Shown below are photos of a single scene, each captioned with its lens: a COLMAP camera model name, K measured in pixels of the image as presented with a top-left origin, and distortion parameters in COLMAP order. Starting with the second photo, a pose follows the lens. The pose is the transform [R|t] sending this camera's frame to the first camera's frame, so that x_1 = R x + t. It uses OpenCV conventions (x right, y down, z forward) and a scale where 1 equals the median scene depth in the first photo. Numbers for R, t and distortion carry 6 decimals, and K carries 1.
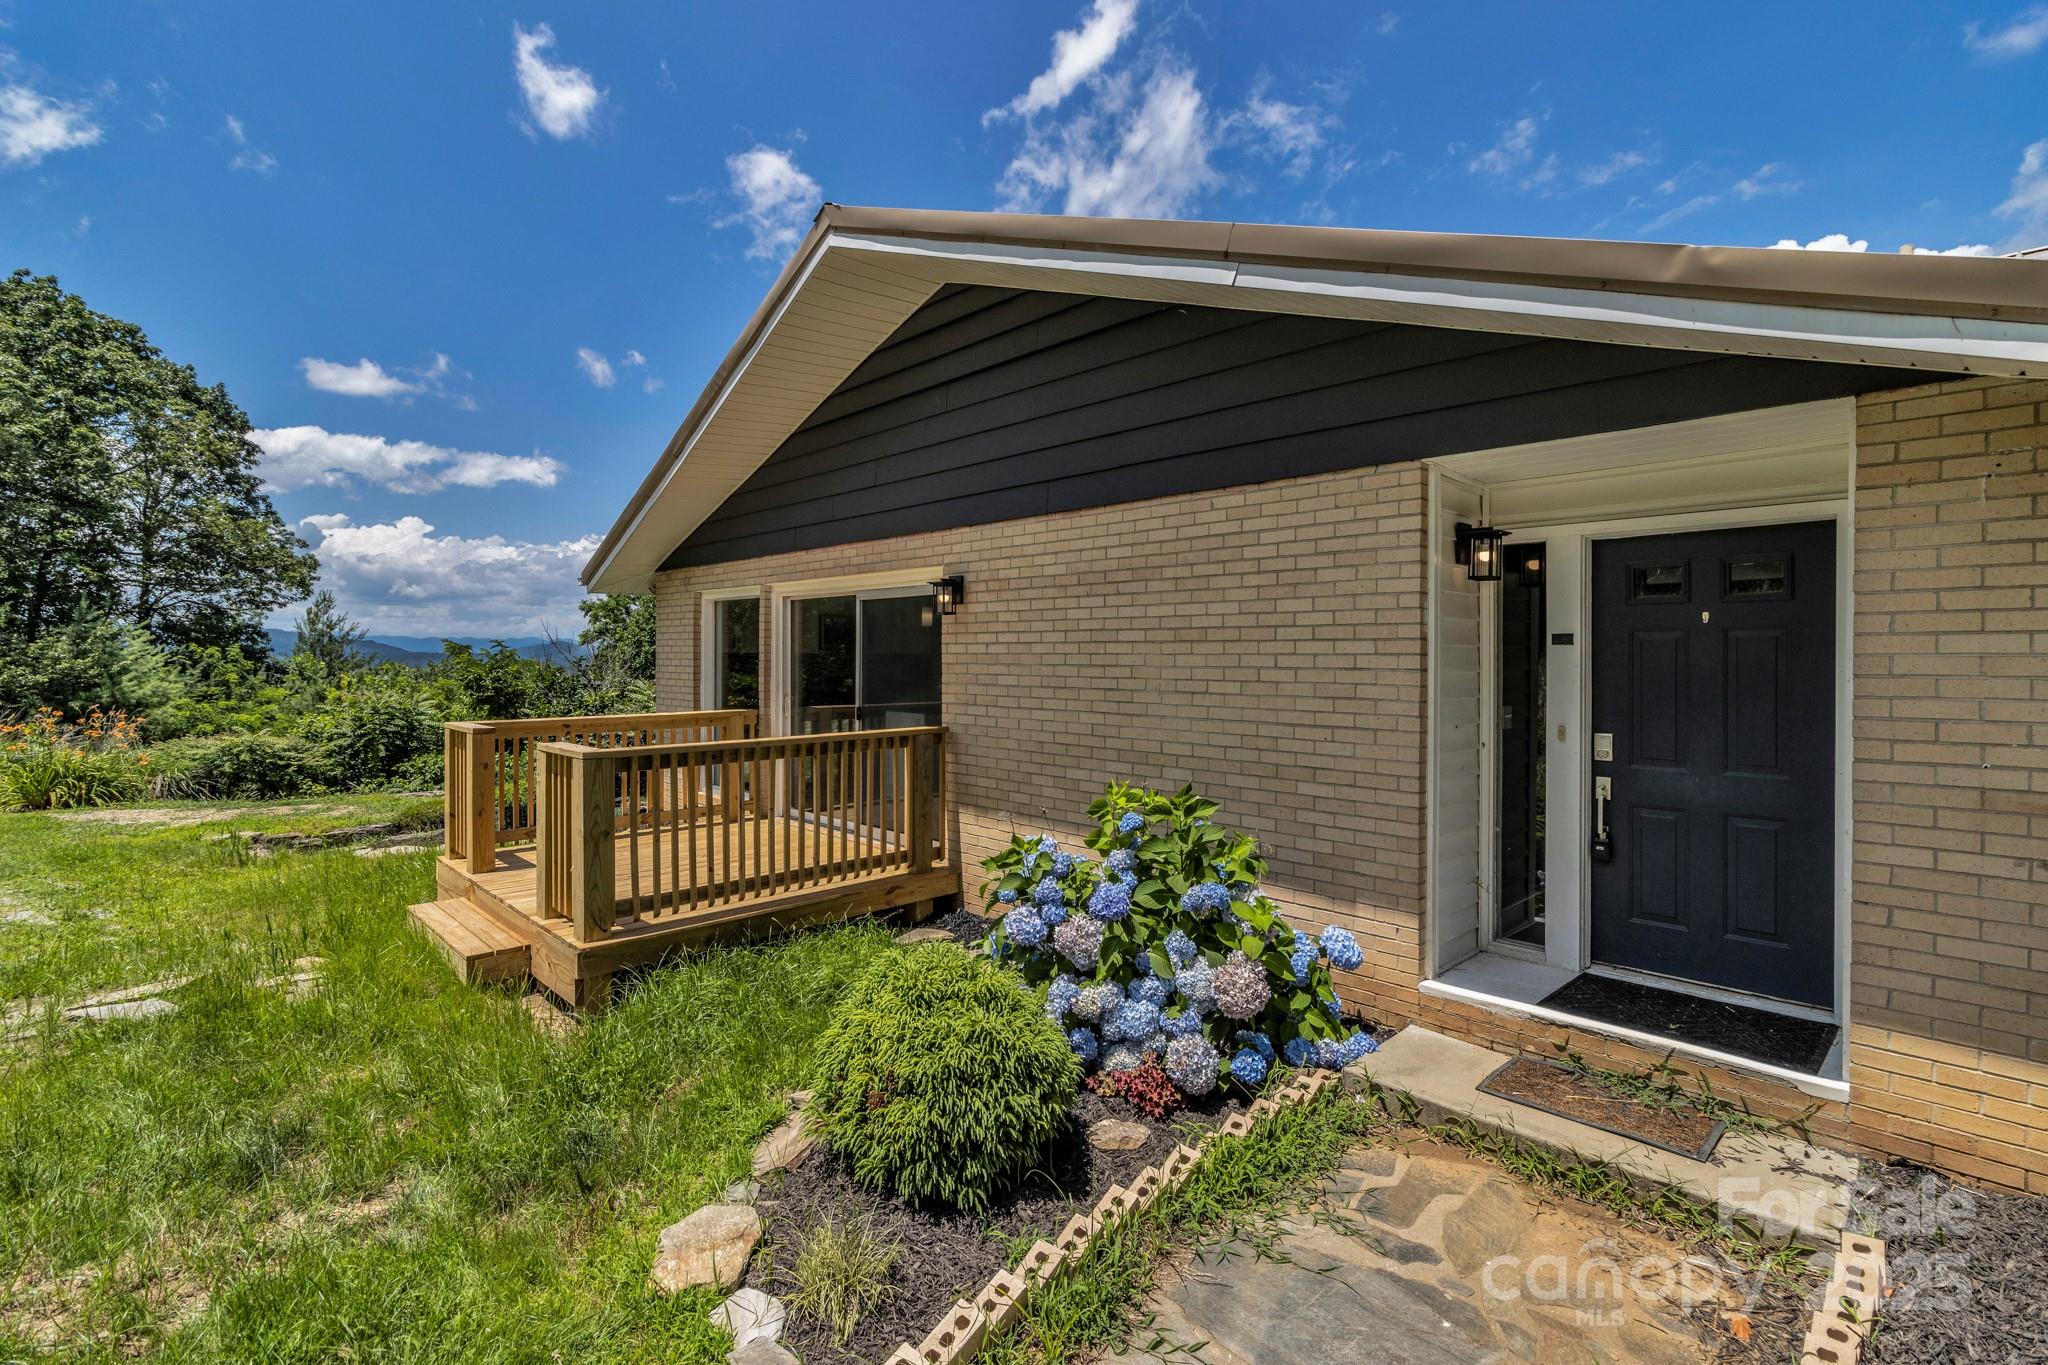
lens RADIAL K [[954.9, 0, 1017.5], [0, 954.9, 670.7], [0, 0, 1]] dist [0.002225, 0.001220]
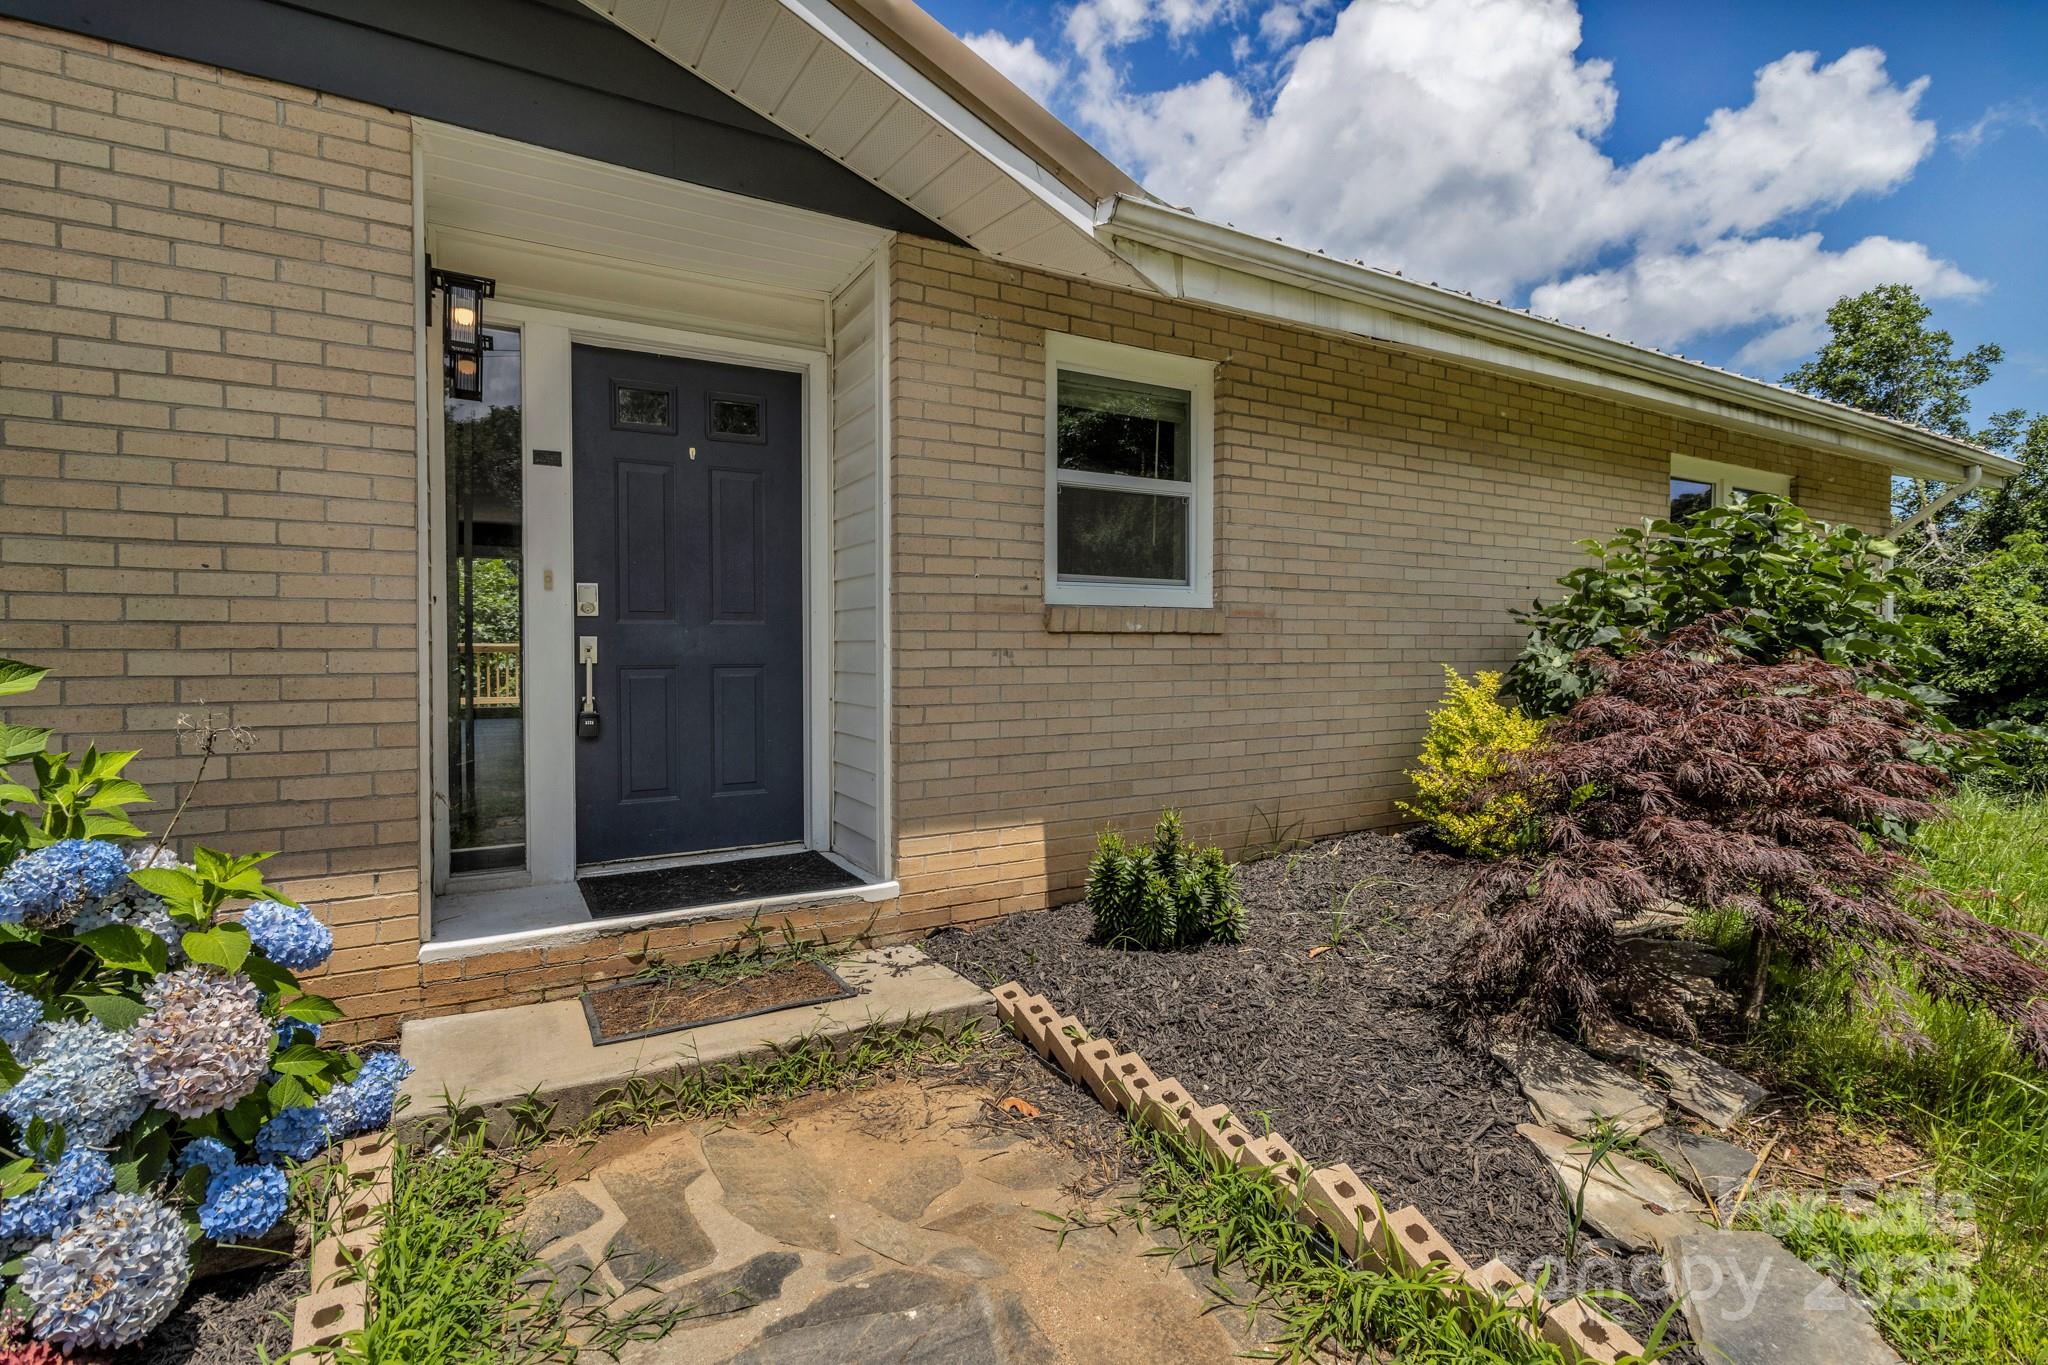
lens RADIAL K [[954.9, 0, 1019.1], [0, 954.9, 669.5], [0, 0, 1]] dist [0.002225, 0.001220]
pose [[0.231101, -0.016417, 0.972791, -0.113847], [0.019641, 0.999733, 0.012206, 0.158339], [-0.972732, 0.016286, 0.231362, 0.522112]]
